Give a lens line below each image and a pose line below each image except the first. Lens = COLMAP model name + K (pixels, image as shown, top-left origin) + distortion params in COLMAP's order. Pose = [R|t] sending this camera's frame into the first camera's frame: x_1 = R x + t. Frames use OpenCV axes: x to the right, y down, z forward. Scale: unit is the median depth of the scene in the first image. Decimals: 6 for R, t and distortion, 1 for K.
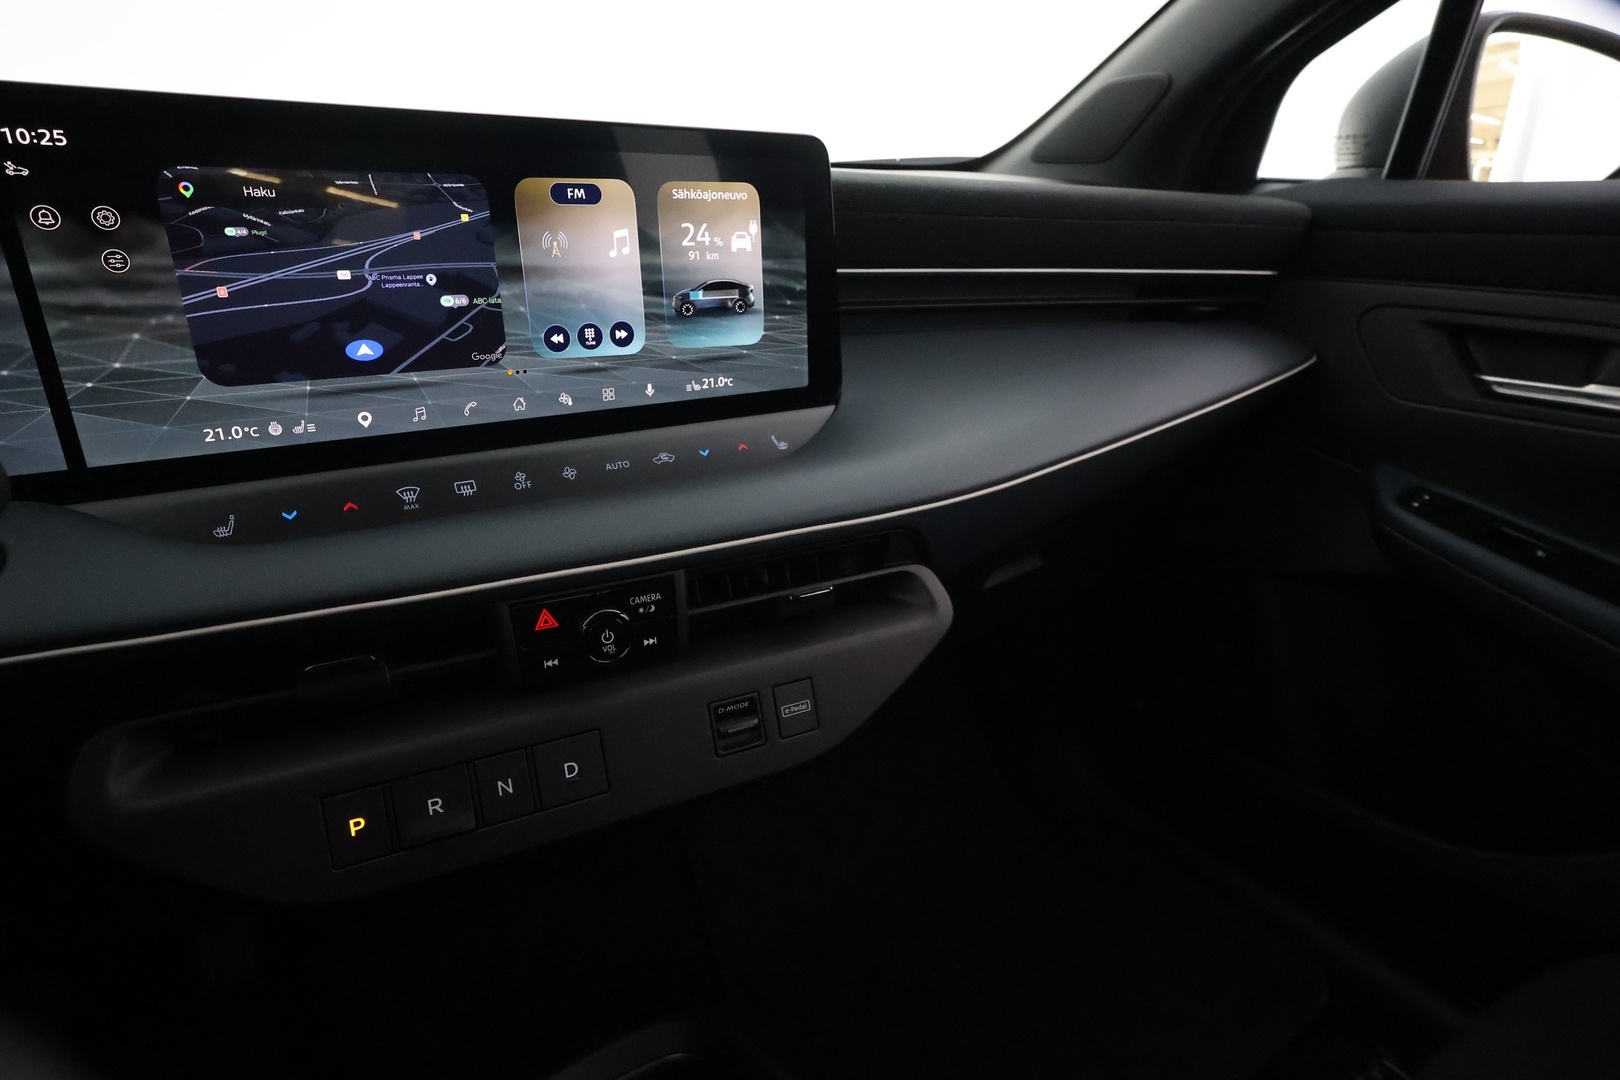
lens RADIAL K [[882.7, 0, 807.4], [0, 882.7, 542.6], [0, 0, 1]] dist [0.008239, 0.001662]
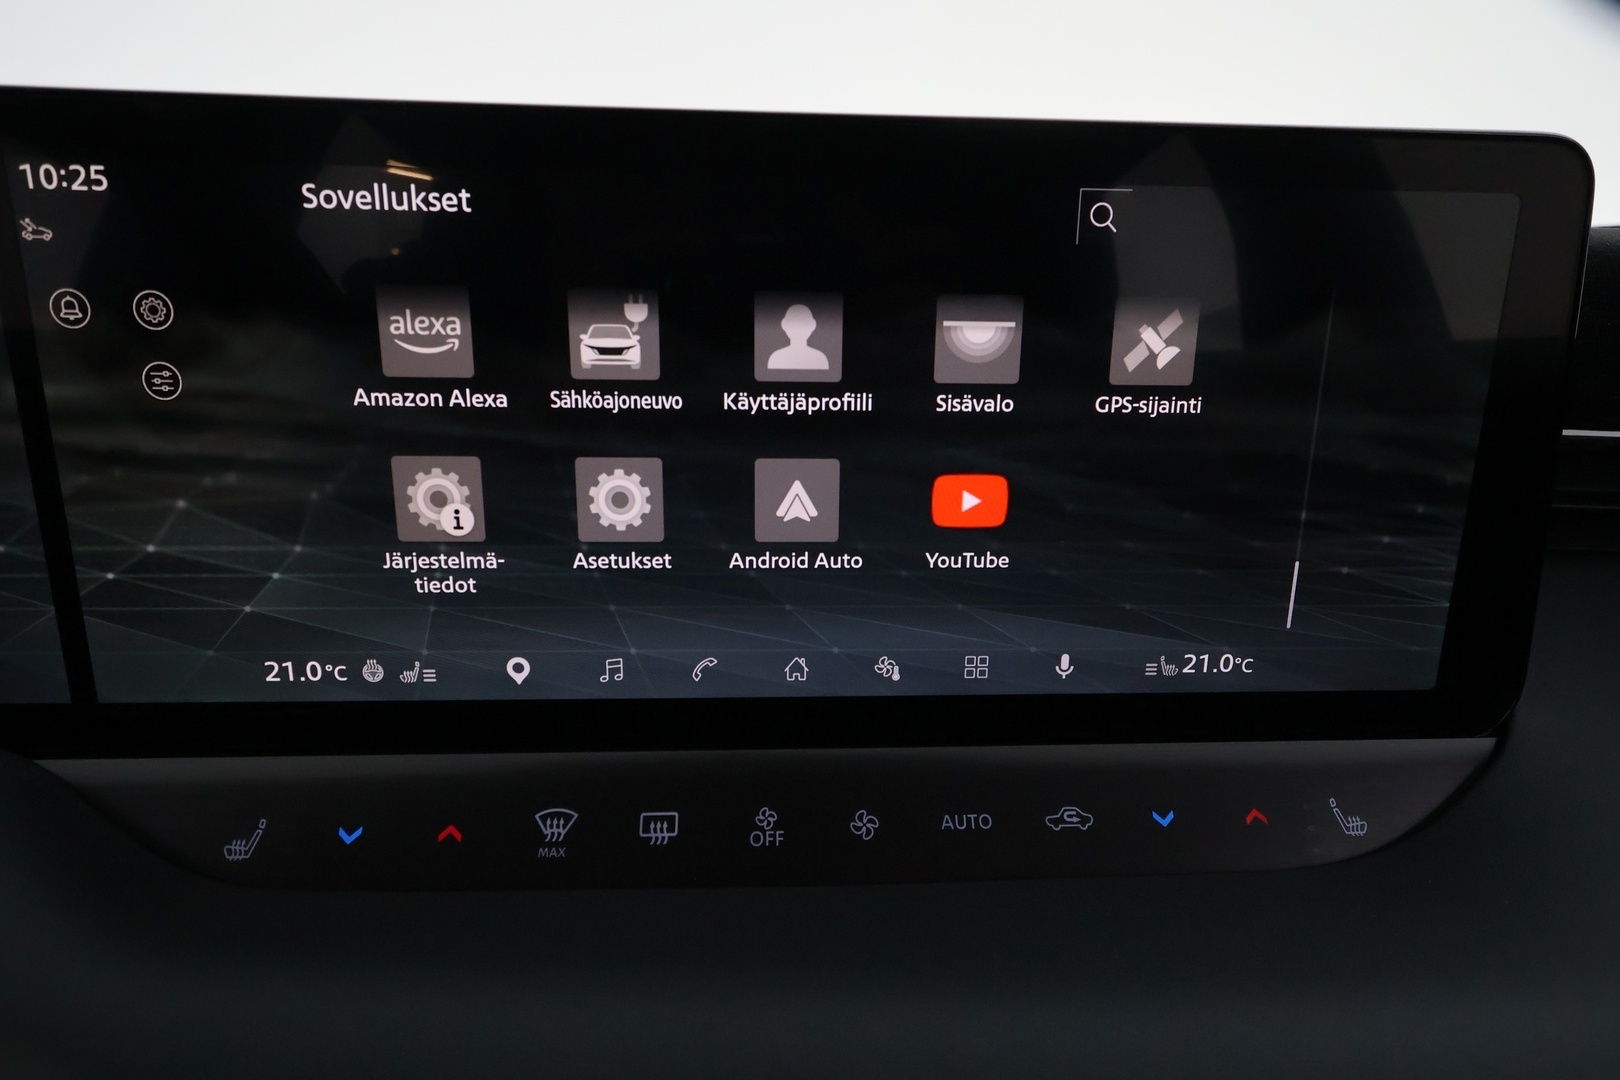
lens RADIAL K [[882.7, 0, 814.9], [0, 882.7, 545.8], [0, 0, 1]] dist [0.008239, 0.001662]
pose [[0.870776, 0.138405, -0.471798, -0.092133], [-0.182519, 0.981991, -0.048793, -0.221566], [0.456548, 0.128600, 0.880356, 0.591326]]
